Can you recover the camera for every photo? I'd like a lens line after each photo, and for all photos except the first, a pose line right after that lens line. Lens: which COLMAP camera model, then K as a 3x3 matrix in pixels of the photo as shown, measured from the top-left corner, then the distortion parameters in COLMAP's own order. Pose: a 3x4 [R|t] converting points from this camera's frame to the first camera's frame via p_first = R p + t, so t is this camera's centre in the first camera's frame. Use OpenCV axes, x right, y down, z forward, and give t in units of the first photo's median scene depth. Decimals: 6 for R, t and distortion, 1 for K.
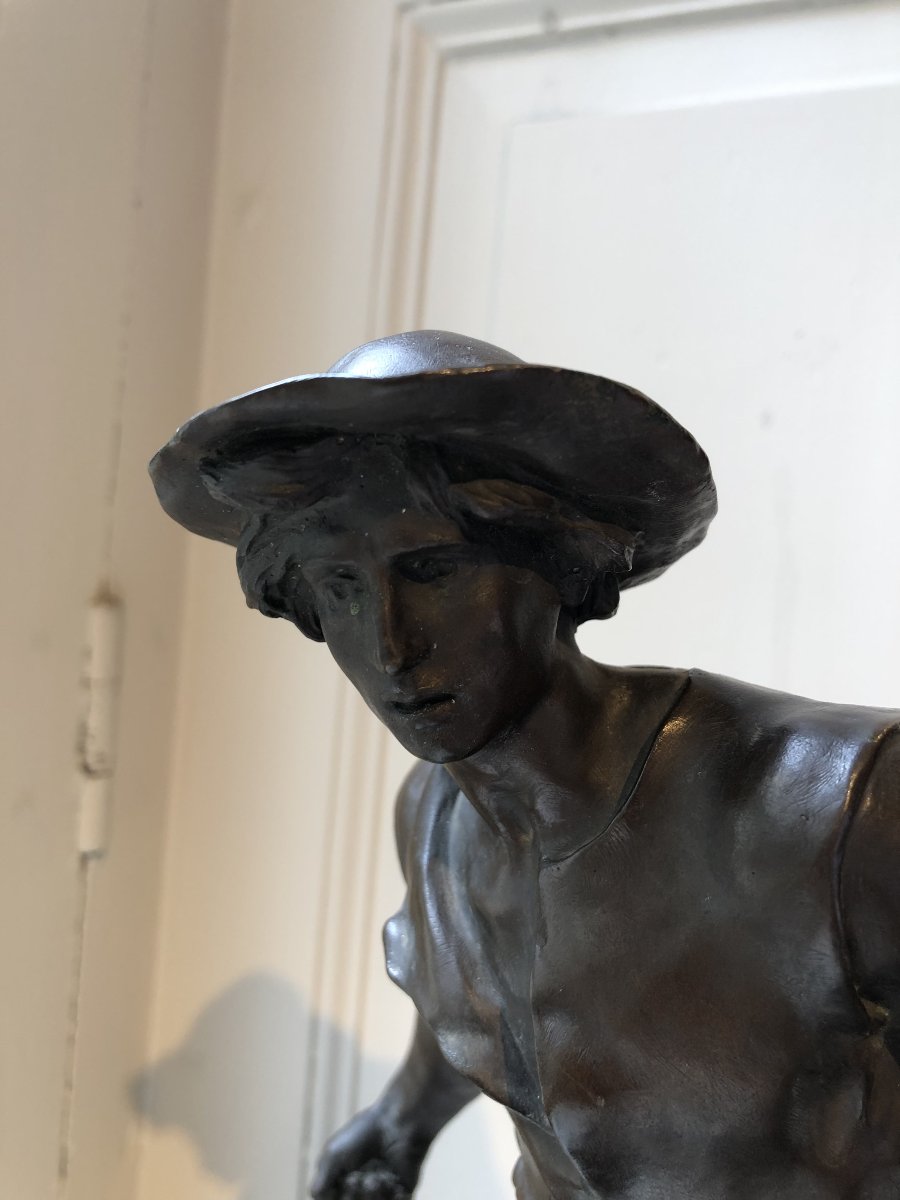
lens RADIAL K [[1024.9, 0, 450.0], [0, 1024.9, 600.0], [0, 0, 1]] dist [0.004597, -0.019288]
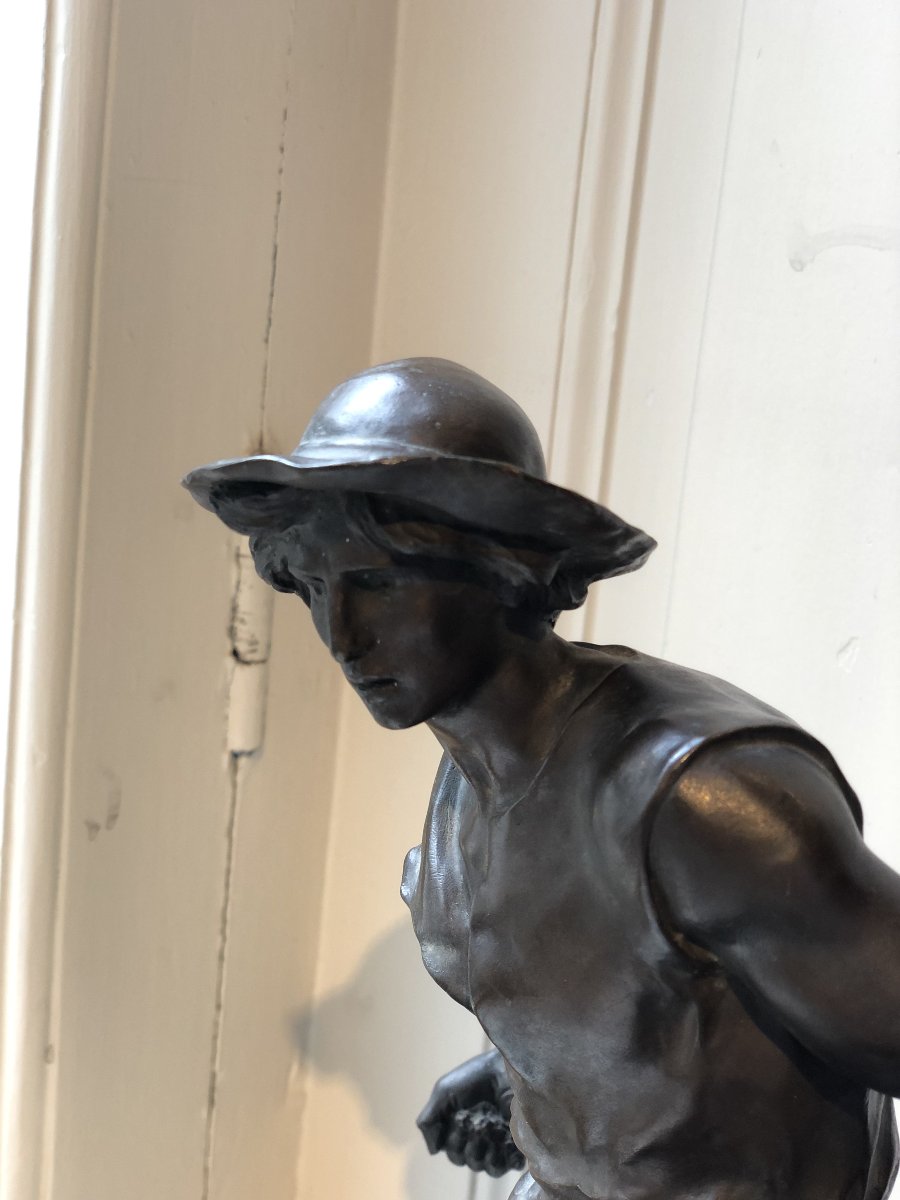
lens RADIAL K [[1897.3, 0, 454.3], [0, 1897.3, 606.2], [0, 0, 1]] dist [-0.006138, 0.033569]
pose [[0.954268, 0.072144, -0.290117, 0.644082], [-0.024681, 0.986144, 0.164046, -0.328920], [0.297932, -0.149384, 0.942826, -1.017157]]
